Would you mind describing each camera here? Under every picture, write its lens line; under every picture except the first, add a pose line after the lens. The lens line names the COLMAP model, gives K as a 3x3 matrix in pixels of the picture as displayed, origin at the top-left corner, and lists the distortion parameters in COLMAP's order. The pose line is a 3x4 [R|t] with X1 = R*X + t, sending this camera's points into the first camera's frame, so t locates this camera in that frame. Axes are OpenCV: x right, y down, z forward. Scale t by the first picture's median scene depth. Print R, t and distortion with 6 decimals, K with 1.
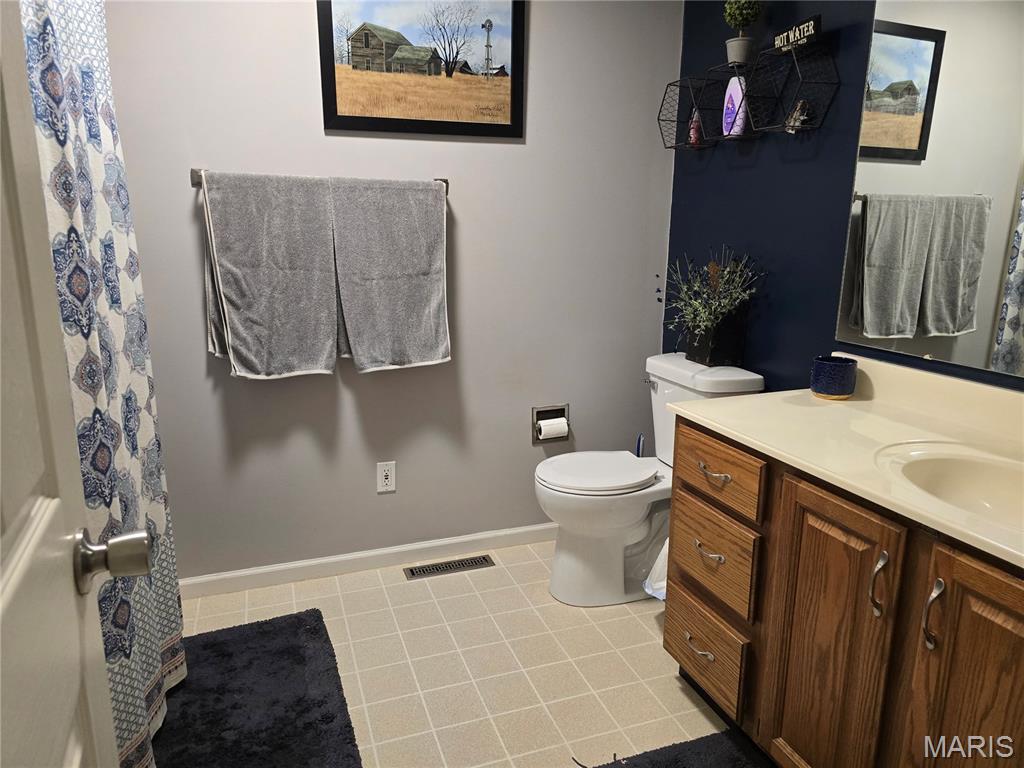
lens RADIAL K [[683.7, 0, 512.7], [0, 683.7, 380.9], [0, 0, 1]] dist [0.067117, -0.060817]
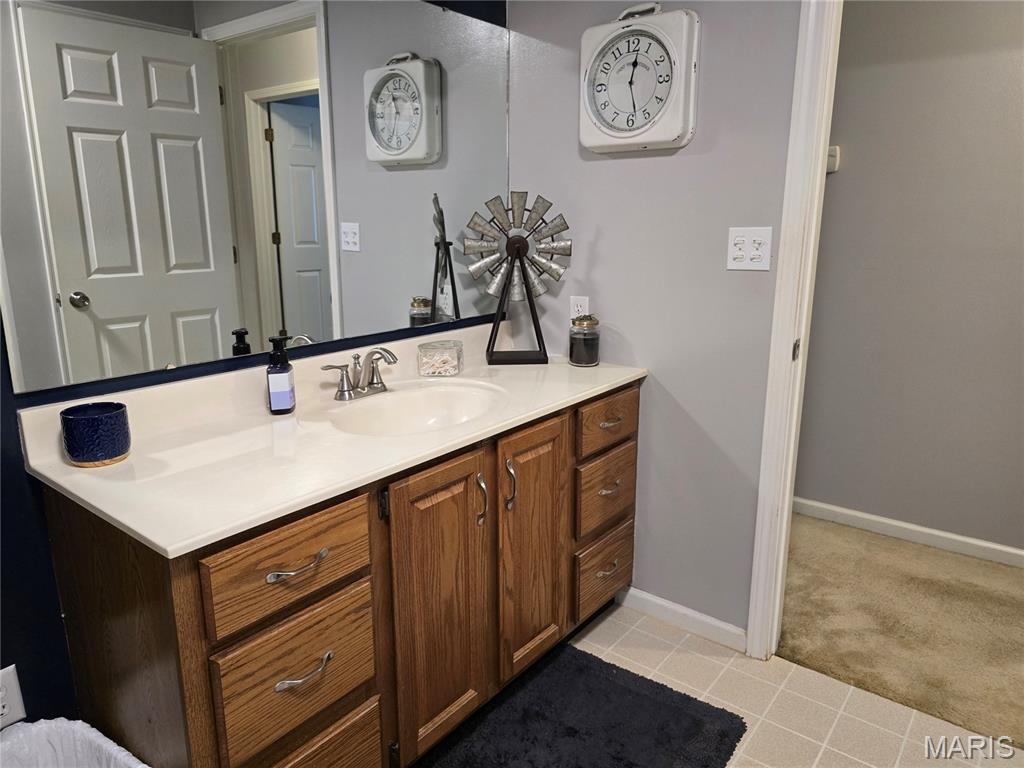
lens RADIAL K [[683.7, 0, 512.8], [0, 683.7, 381.1], [0, 0, 1]] dist [0.067117, -0.060817]
pose [[-0.500127, -0.187785, 0.845346, -0.434078], [0.220867, 0.916255, 0.334207, -0.259670], [-0.837312, 0.353855, -0.416768, 1.114407]]
